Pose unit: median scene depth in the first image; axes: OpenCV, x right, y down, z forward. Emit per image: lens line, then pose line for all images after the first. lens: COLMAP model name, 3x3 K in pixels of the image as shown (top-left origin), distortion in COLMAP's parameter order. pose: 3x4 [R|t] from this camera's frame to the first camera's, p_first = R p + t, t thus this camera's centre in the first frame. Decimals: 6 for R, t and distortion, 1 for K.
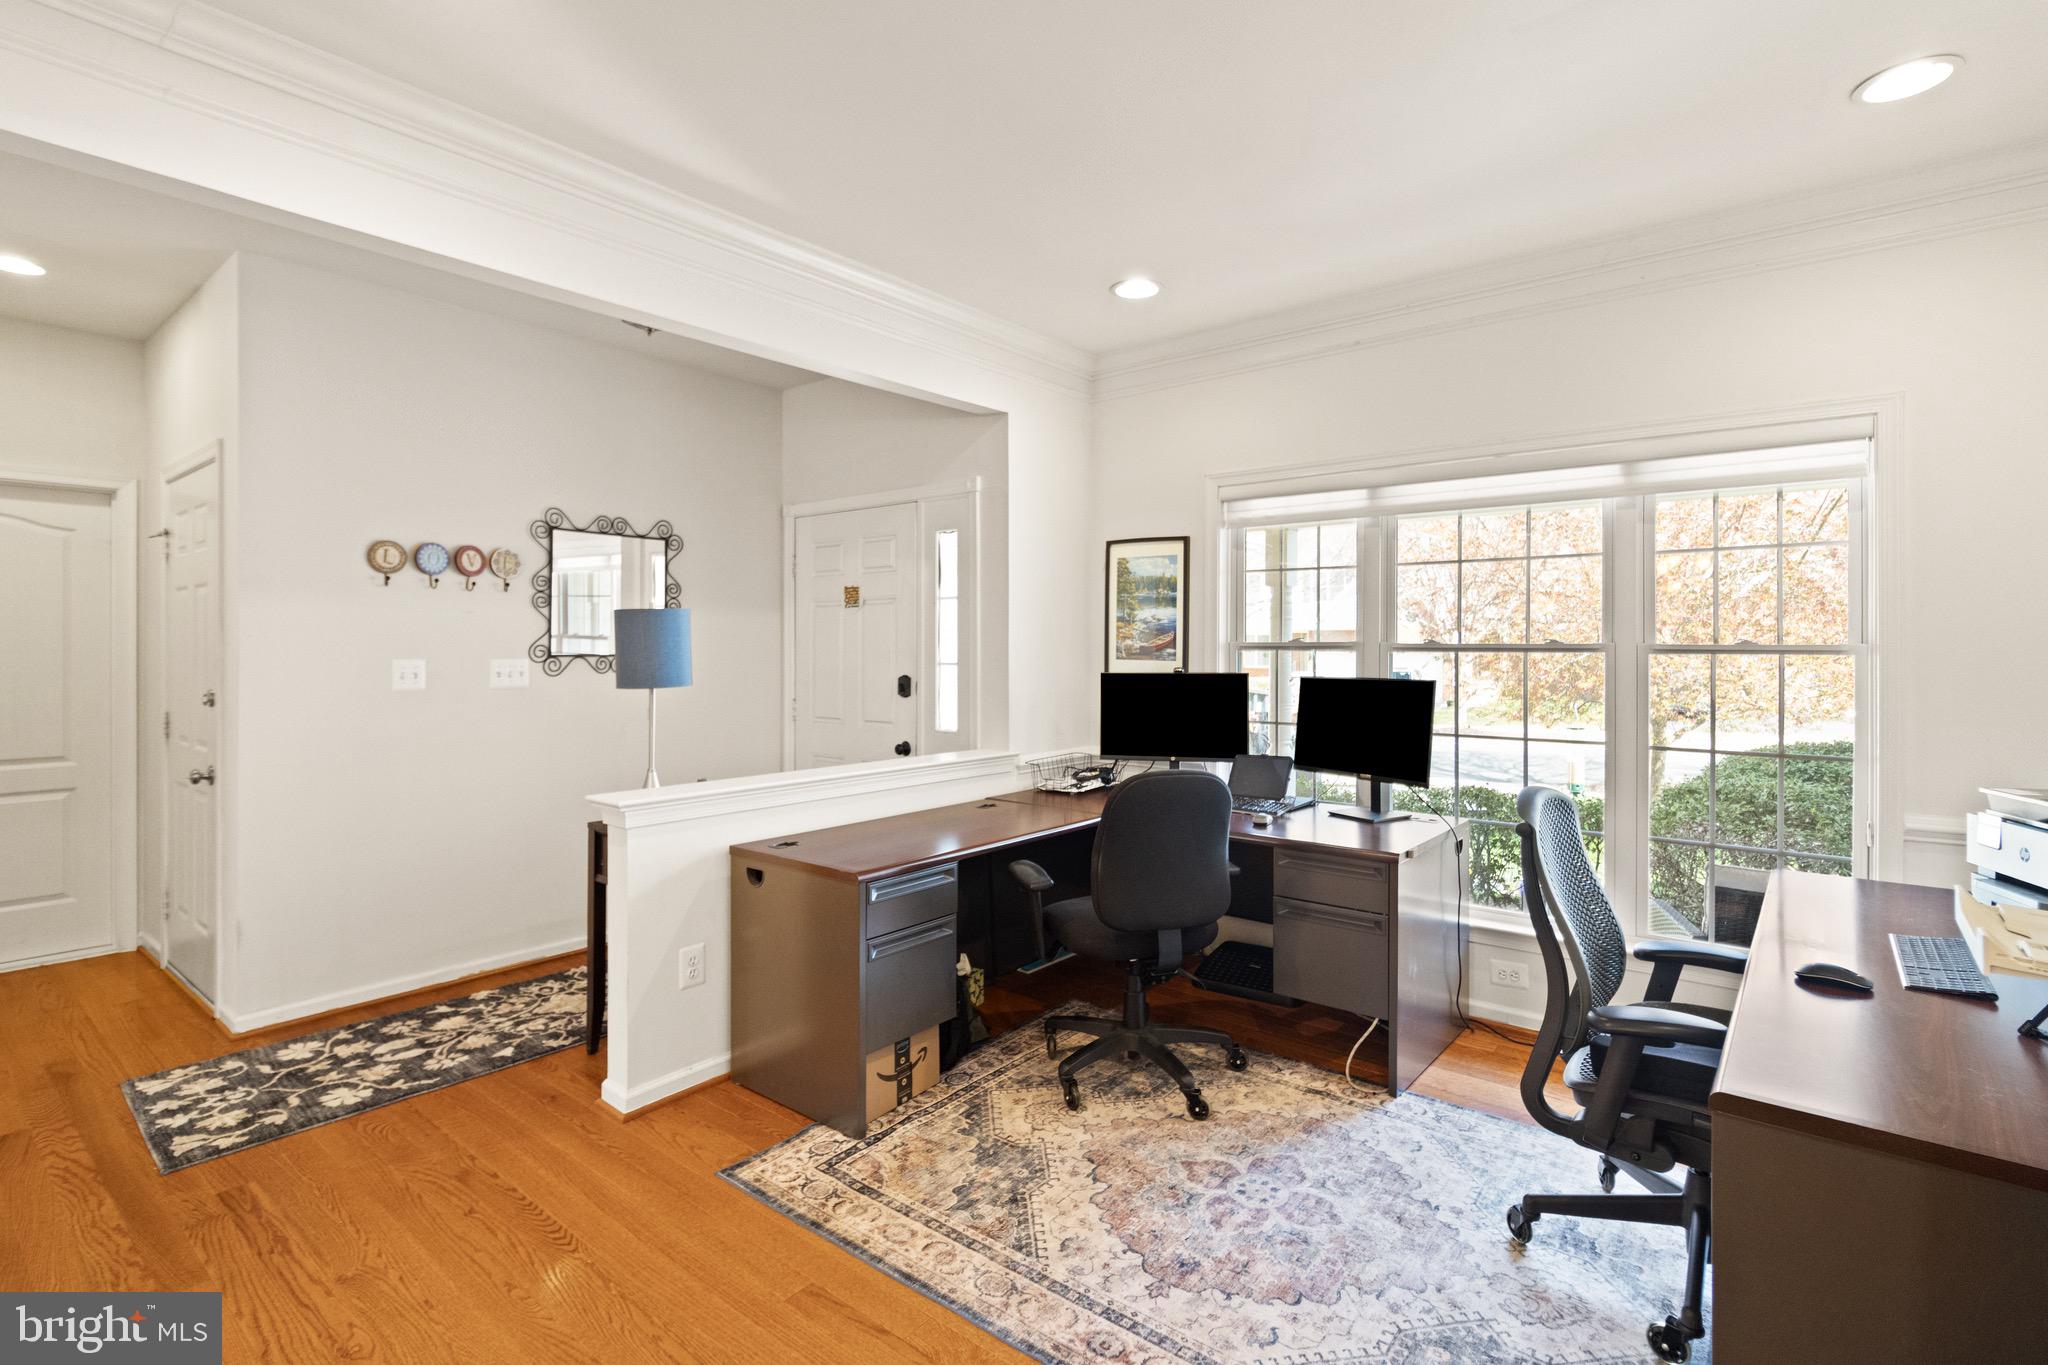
lens RADIAL K [[967.8, 0, 1021.9], [0, 967.8, 651.6], [0, 0, 1]] dist [-0.000382, 0.000191]
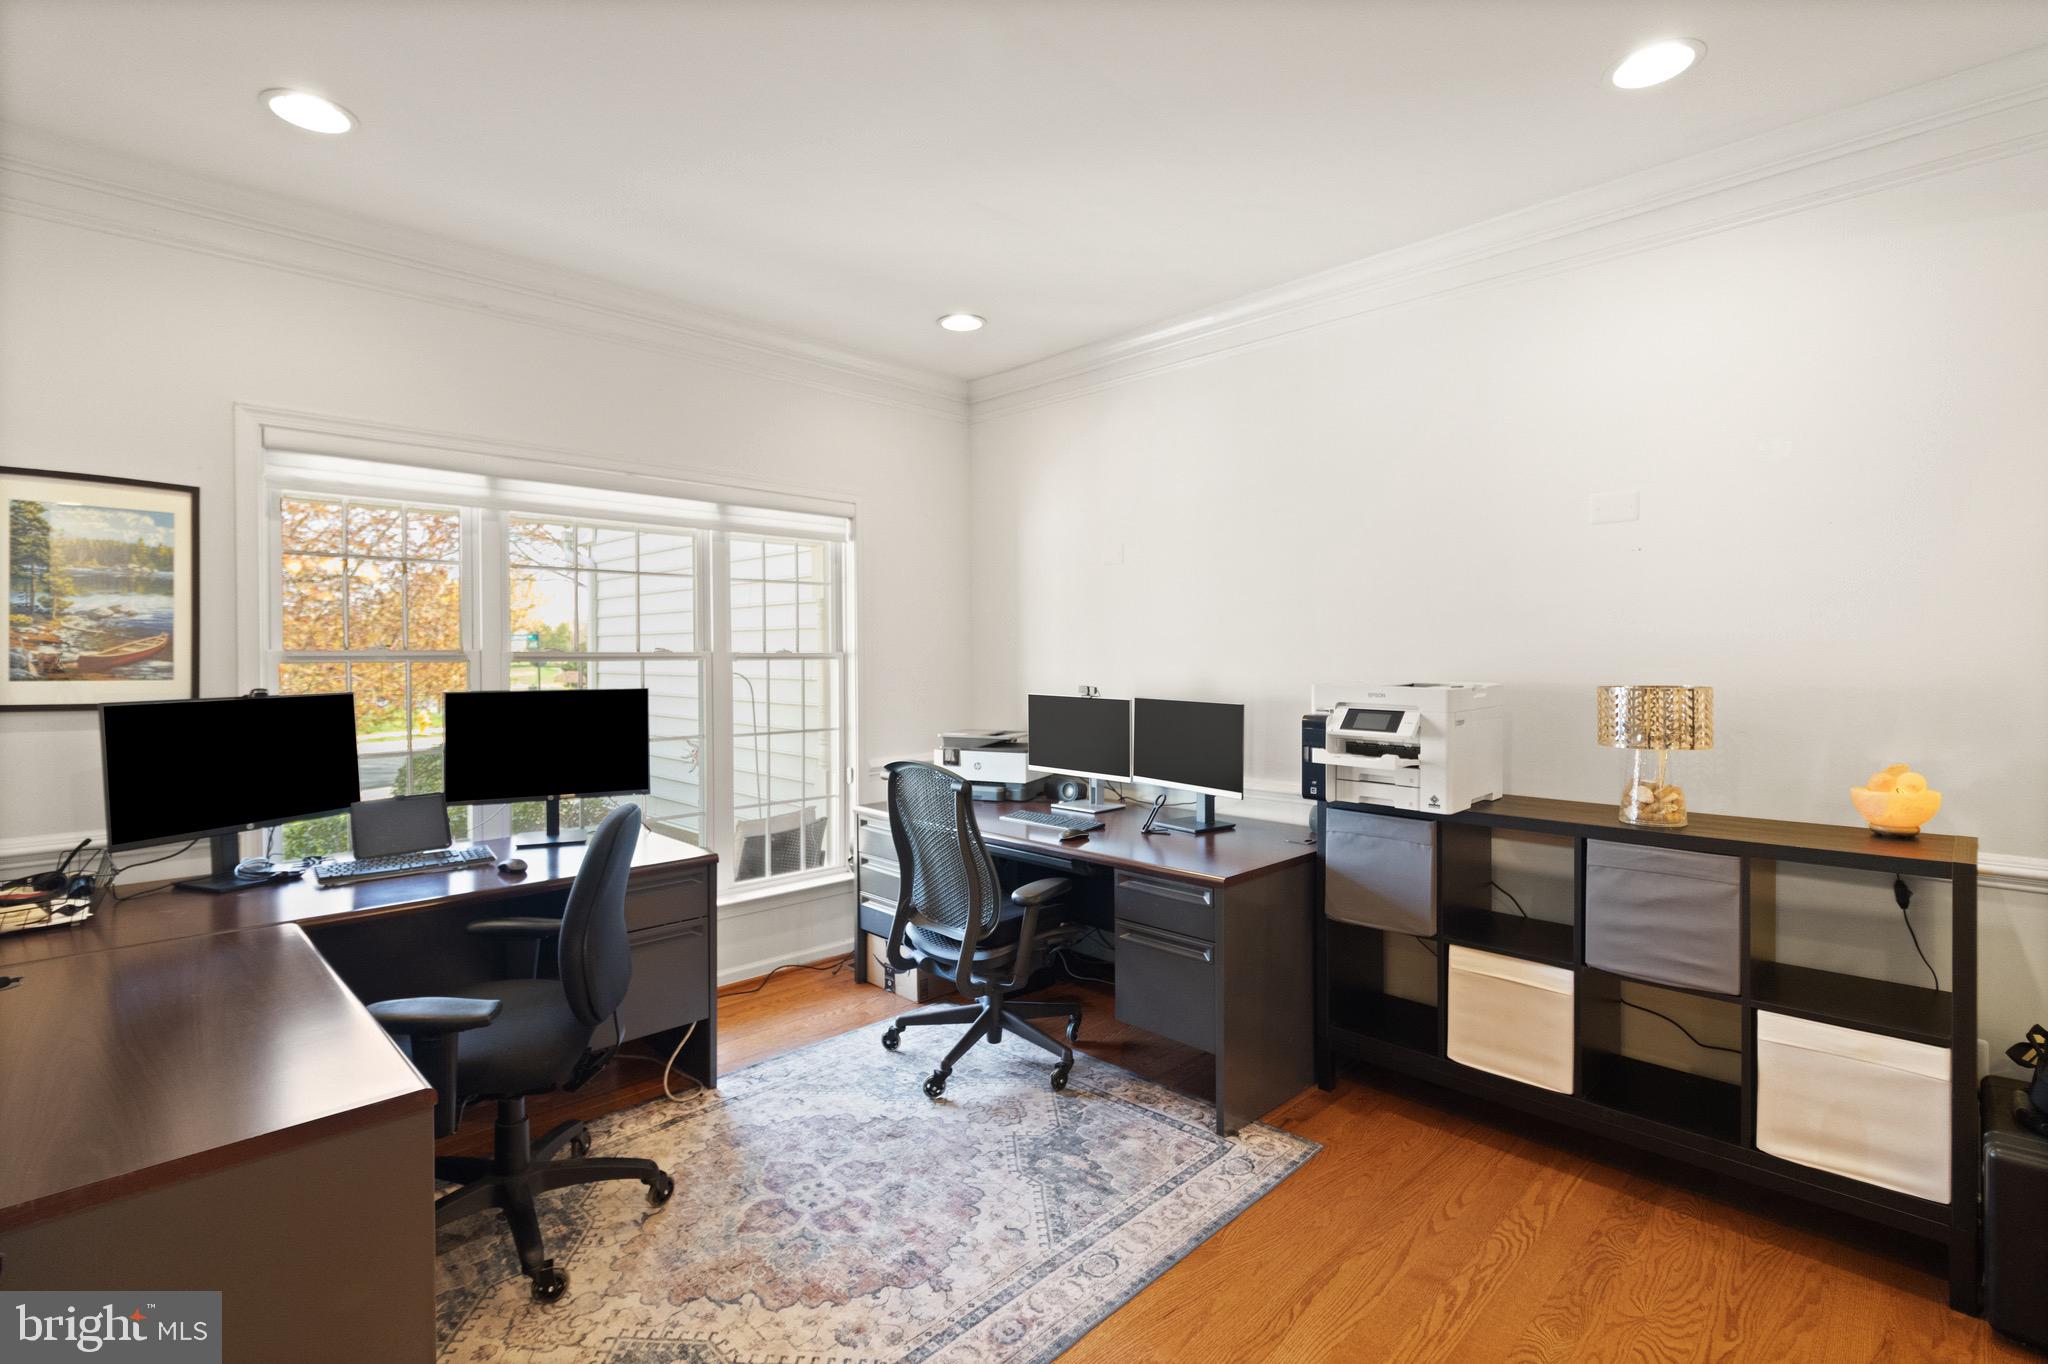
lens RADIAL K [[948.5, 0, 1016.6], [0, 948.5, 654.3], [0, 0, 1]] dist [0.003070, 0.000114]
pose [[0.116310, -0.008974, 0.993172, -0.470512], [0.002685, 0.999958, 0.008721, -0.012895], [-0.993209, 0.001652, 0.116330, 0.441006]]
